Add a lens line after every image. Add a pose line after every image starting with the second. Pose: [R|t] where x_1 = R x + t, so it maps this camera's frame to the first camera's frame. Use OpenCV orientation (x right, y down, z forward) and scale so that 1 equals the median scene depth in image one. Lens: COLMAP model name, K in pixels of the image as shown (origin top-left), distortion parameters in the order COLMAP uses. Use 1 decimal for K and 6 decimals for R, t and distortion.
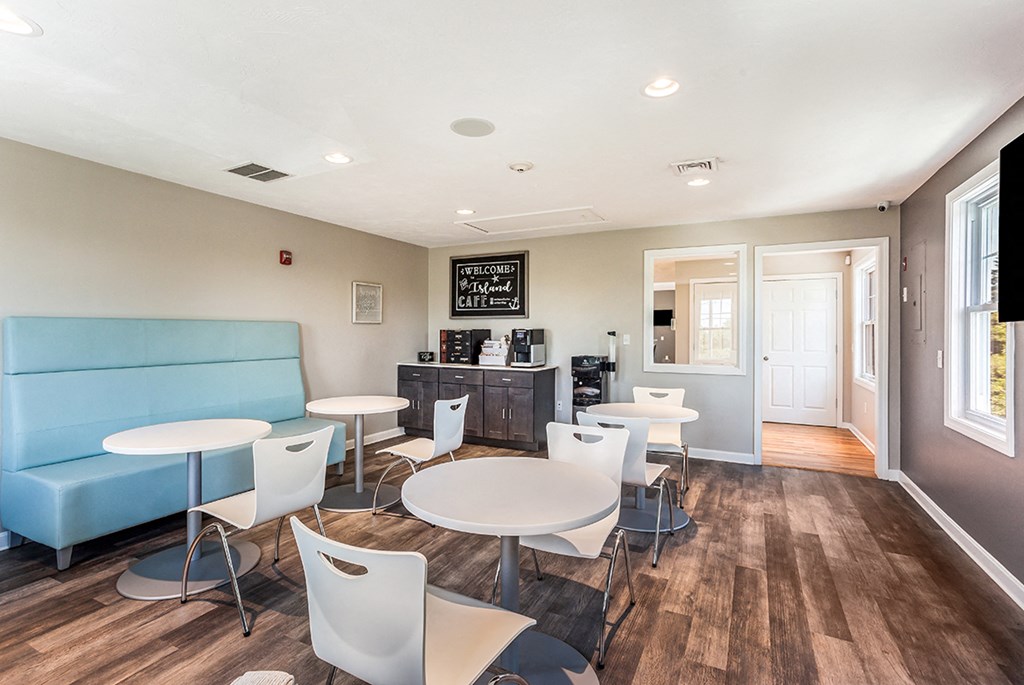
lens RADIAL K [[480.8, 0, 514.2], [0, 480.8, 333.2], [0, 0, 1]] dist [0.005720, 0.001303]
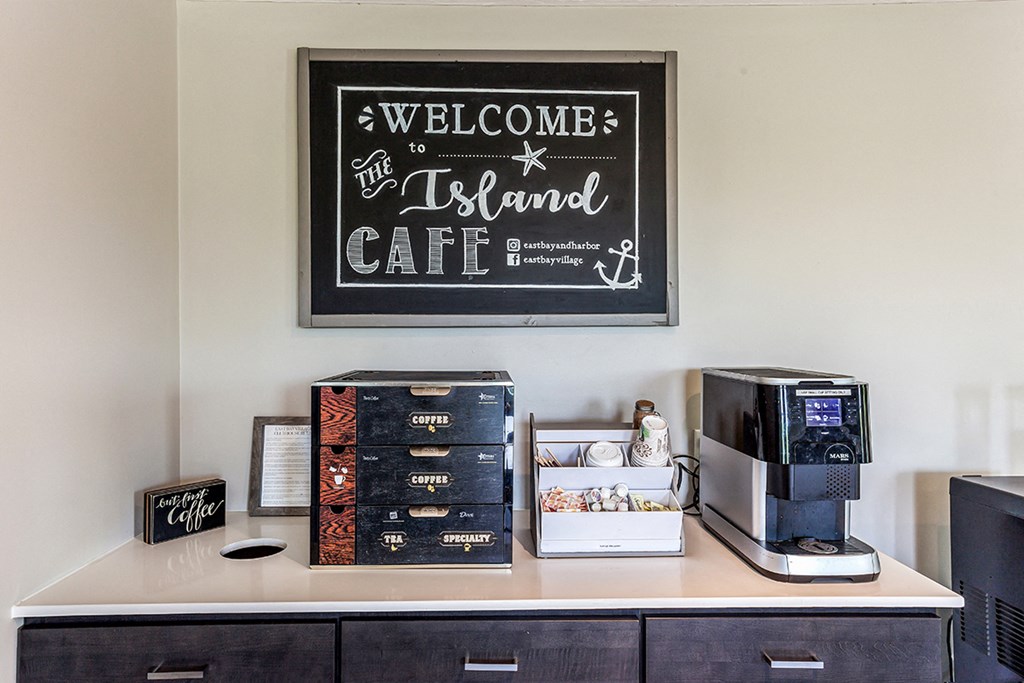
lens RADIAL K [[634.0, 0, 509.8], [0, 634.0, 341.8], [0, 0, 1]] dist [0.000248, 0.000137]
pose [[0.881687, -0.008654, 0.471755, -0.194215], [0.007736, 0.999963, 0.003886, -0.023569], [-0.471771, 0.000223, 0.881721, 0.718280]]
